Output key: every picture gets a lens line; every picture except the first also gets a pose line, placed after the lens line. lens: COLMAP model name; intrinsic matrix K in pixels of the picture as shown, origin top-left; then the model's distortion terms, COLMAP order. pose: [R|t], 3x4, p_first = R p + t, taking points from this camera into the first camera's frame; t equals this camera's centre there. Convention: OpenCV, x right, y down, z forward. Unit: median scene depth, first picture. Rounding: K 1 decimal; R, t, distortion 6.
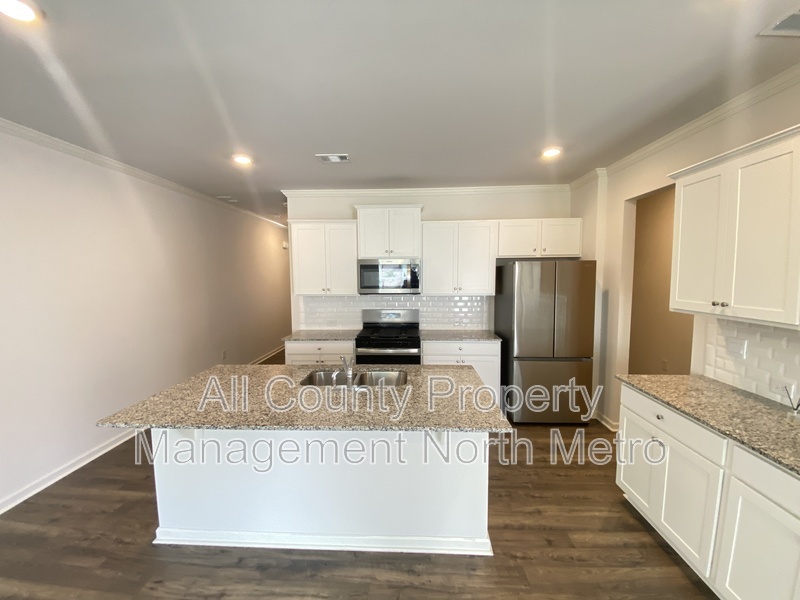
lens RADIAL K [[325.2, 0, 400.0], [0, 325.2, 300.0], [0, 0, 1]] dist [0.002503, -0.013183]
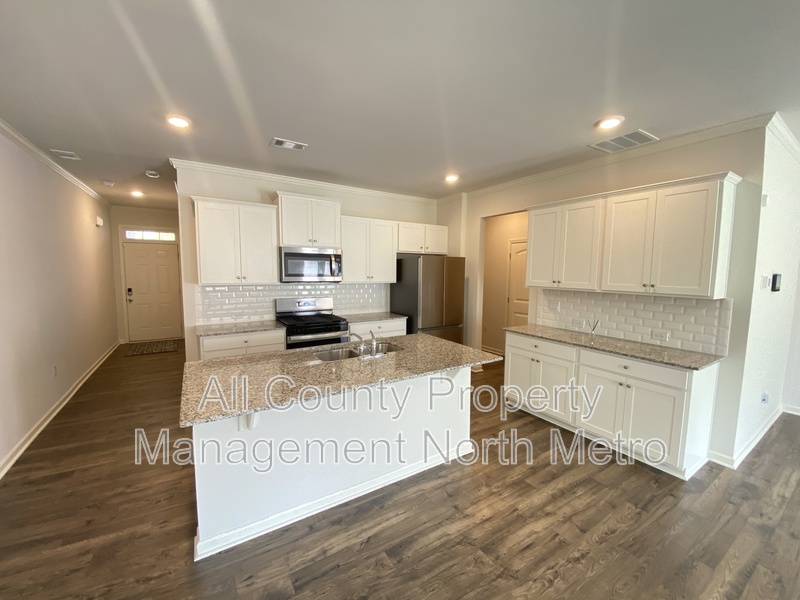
lens RADIAL K [[325.2, 0, 400.0], [0, 325.2, 300.0], [0, 0, 1]] dist [0.002503, -0.013183]
pose [[0.818681, -0.035549, 0.573147, -0.415819], [0.028285, 0.999367, 0.021582, 0.025652], [-0.573551, -0.001458, 0.819168, -0.015633]]
